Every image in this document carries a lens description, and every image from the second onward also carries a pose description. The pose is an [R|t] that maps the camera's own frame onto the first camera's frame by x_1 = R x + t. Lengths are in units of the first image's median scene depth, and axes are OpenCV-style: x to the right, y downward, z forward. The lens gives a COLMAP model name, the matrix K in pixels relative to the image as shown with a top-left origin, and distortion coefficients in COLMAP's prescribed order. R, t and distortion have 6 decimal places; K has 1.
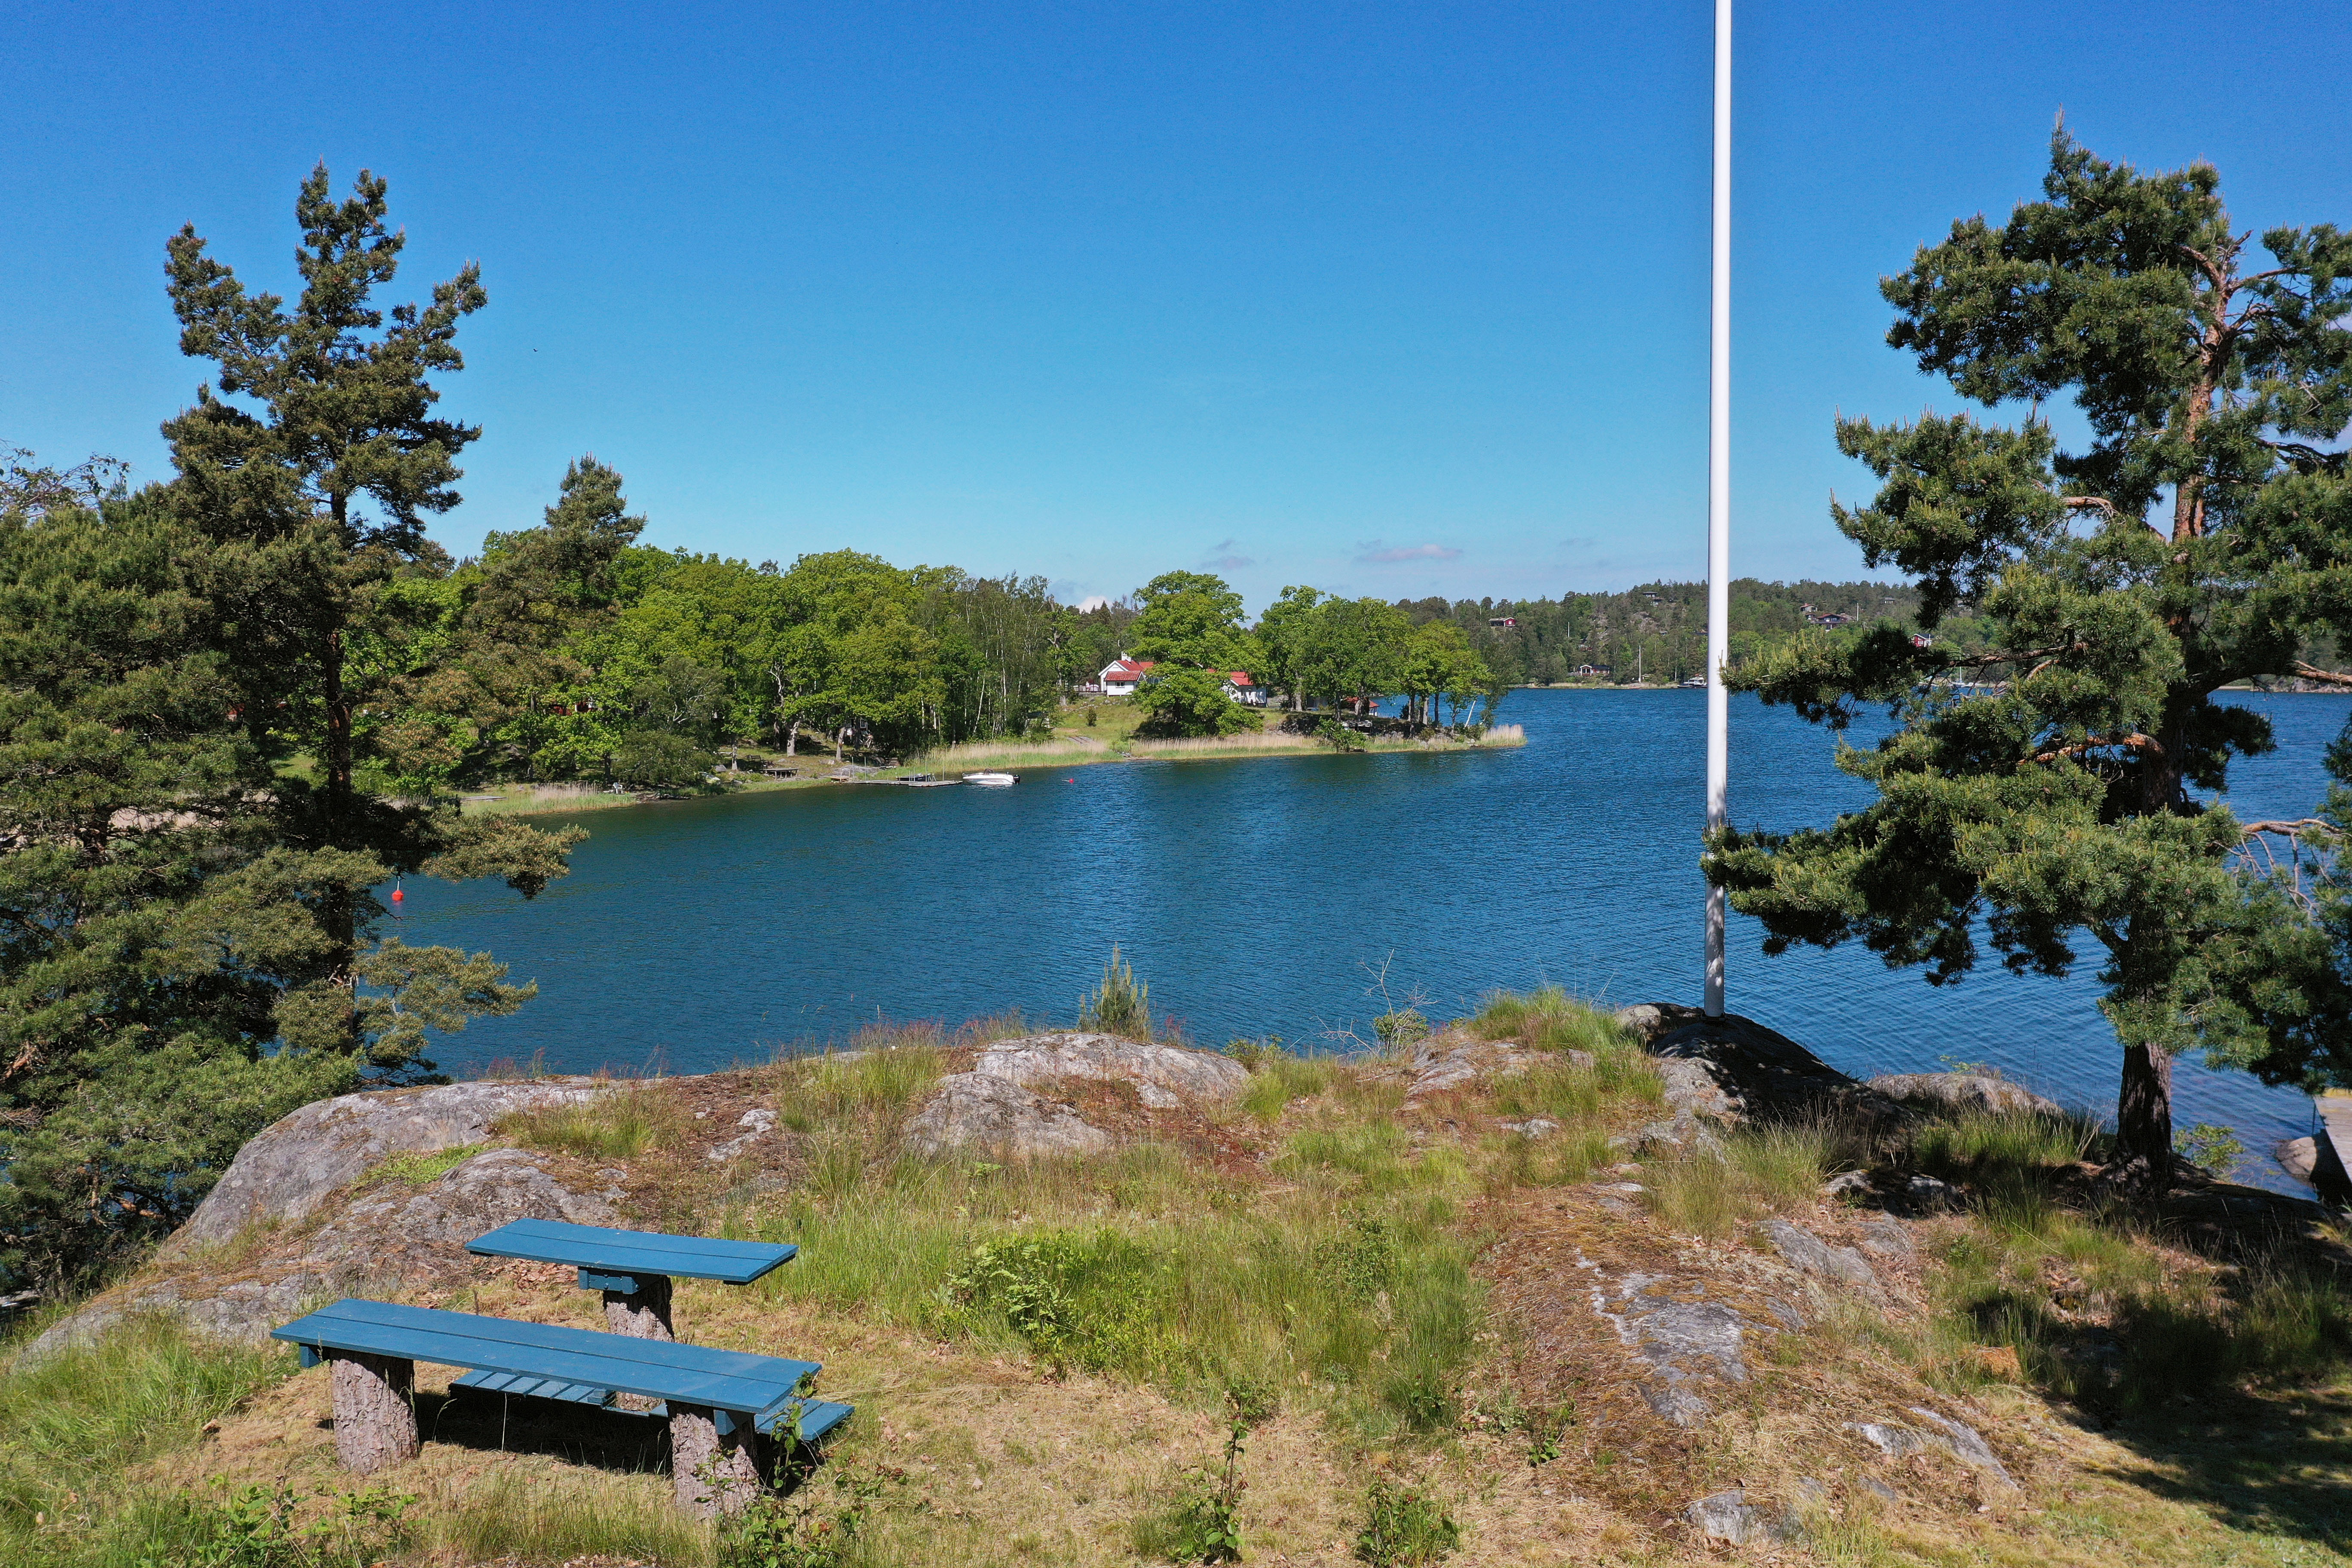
lens RADIAL K [[1874.2, 0, 1185.6], [0, 1874.2, 781.3], [0, 0, 1]] dist [0.010439, -0.006317]
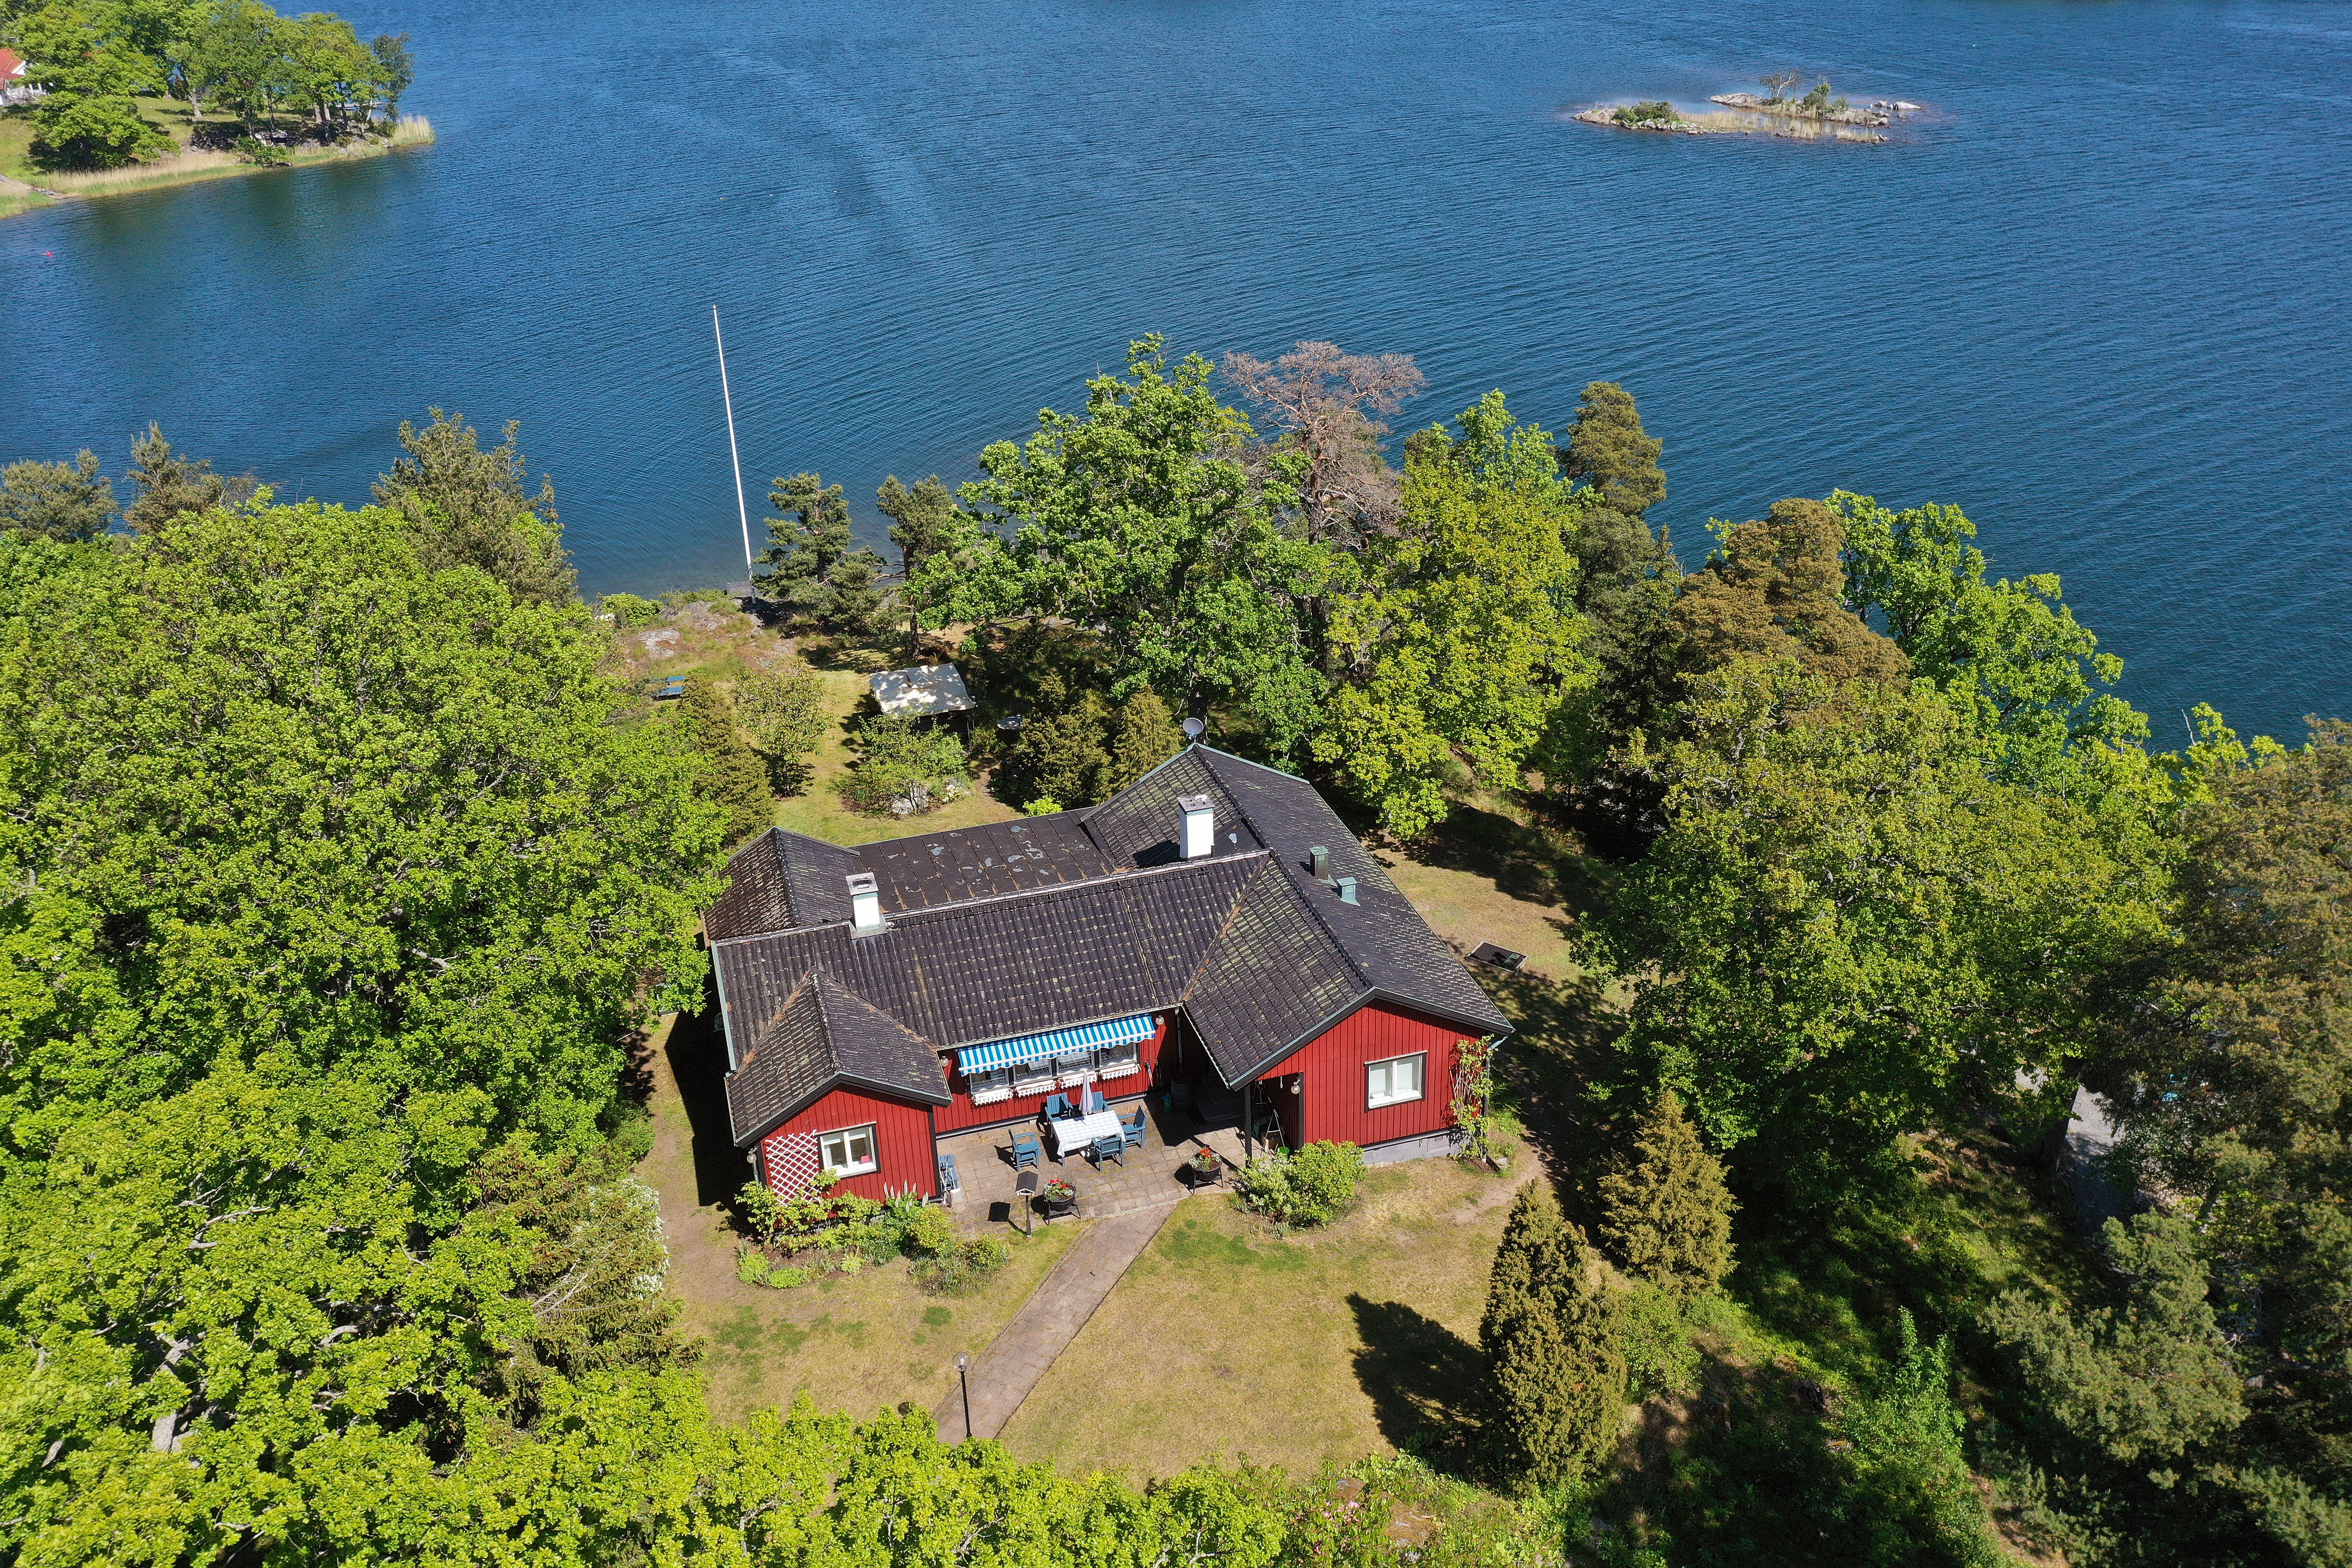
lens RADIAL K [[1874.2, 0, 1177.1], [0, 1874.2, 782.1], [0, 0, 1]] dist [0.010439, -0.006317]
pose [[0.841012, -0.246294, 0.481704, -0.094476], [0.047339, 0.920453, 0.387975, -0.095466], [-0.538942, -0.303488, 0.785771, -0.269875]]
